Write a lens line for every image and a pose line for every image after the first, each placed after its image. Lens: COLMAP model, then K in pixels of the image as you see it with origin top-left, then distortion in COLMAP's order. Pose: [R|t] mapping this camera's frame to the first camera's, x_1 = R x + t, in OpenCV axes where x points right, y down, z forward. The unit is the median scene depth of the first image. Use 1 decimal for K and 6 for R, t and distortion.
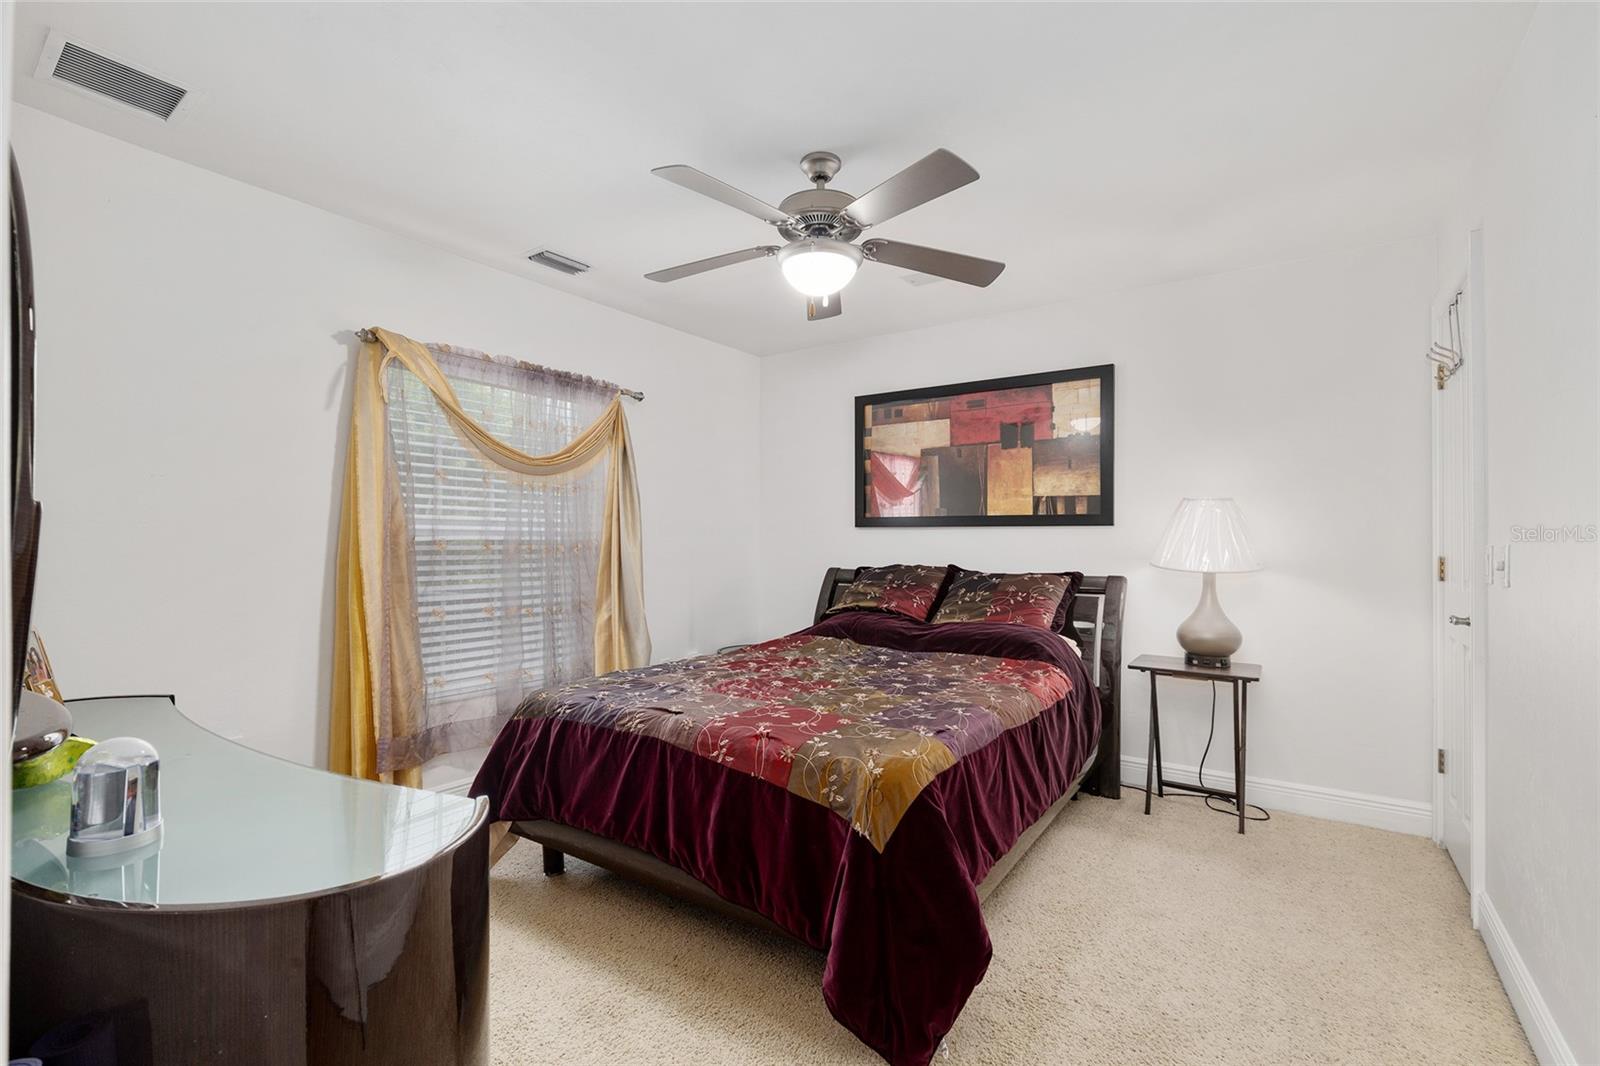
lens RADIAL K [[687.7, 0, 795.1], [0, 687.7, 539.1], [0, 0, 1]] dist [-0.002003, -0.000357]
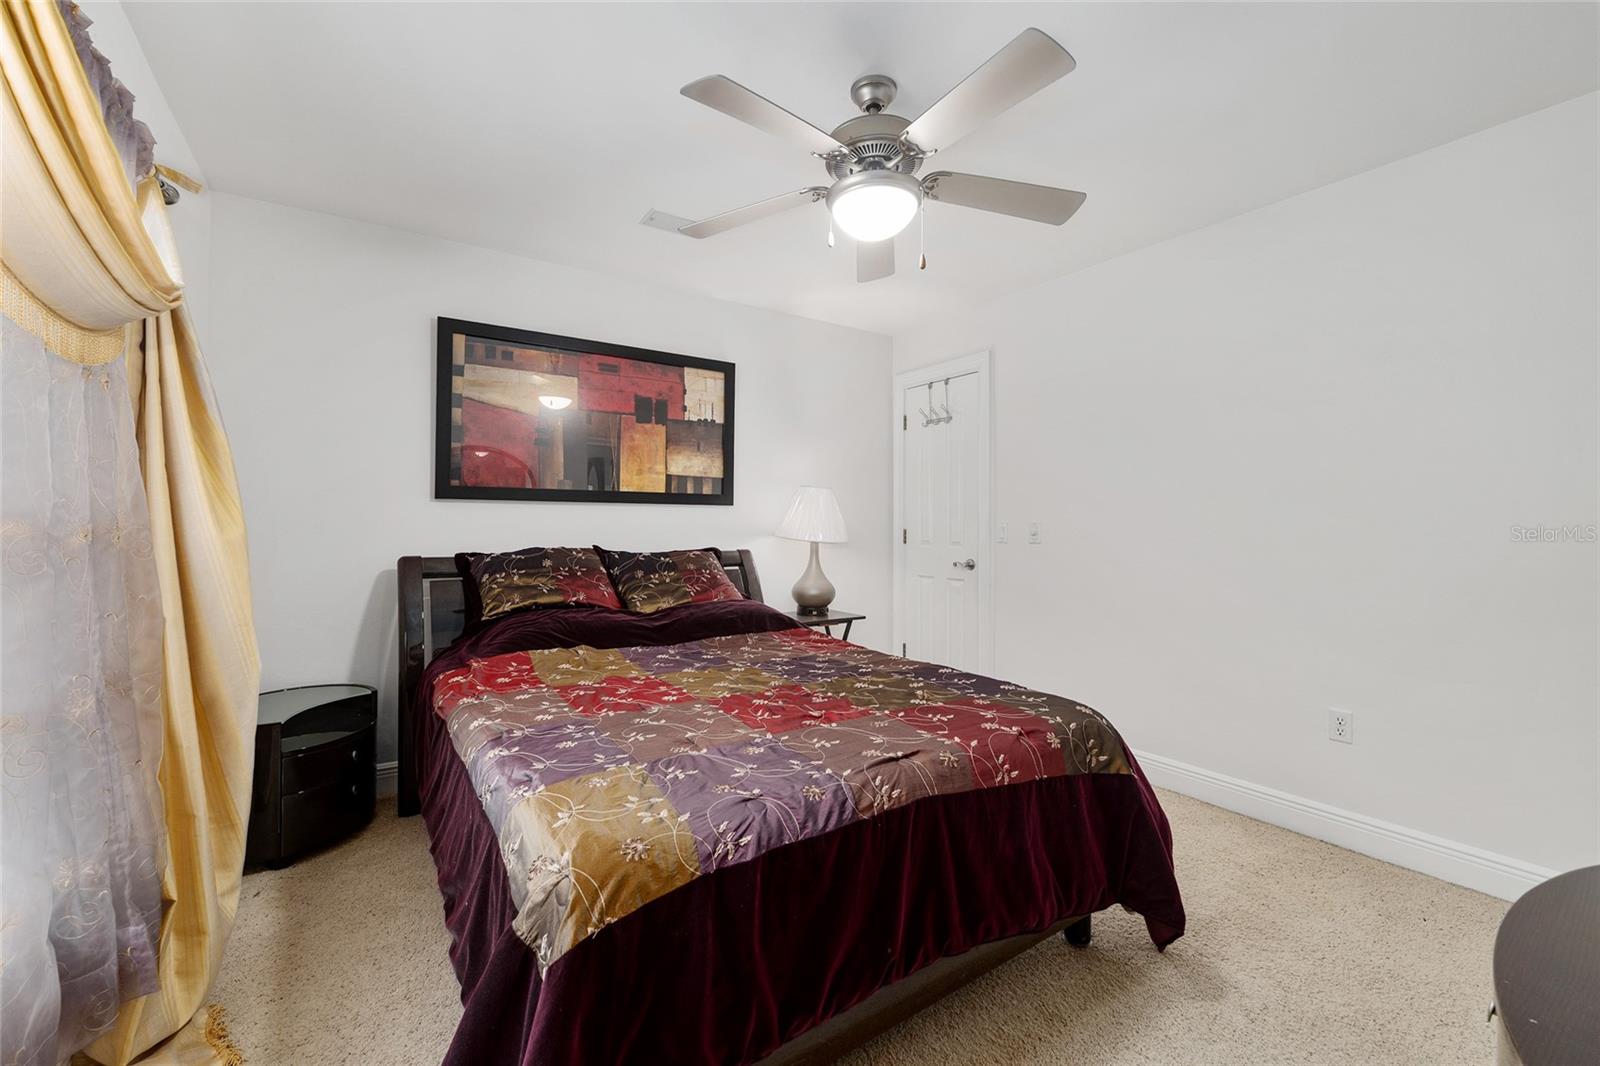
lens RADIAL K [[649.5, 0, 799.6], [0, 649.5, 513.5], [0, 0, 1]] dist [-0.012579, -0.000001]
pose [[0.378853, 0.012910, 0.925367, -0.455927], [-0.003725, 0.999916, -0.012424, 0.006108], [-0.925449, 0.001260, 0.378869, 0.462229]]
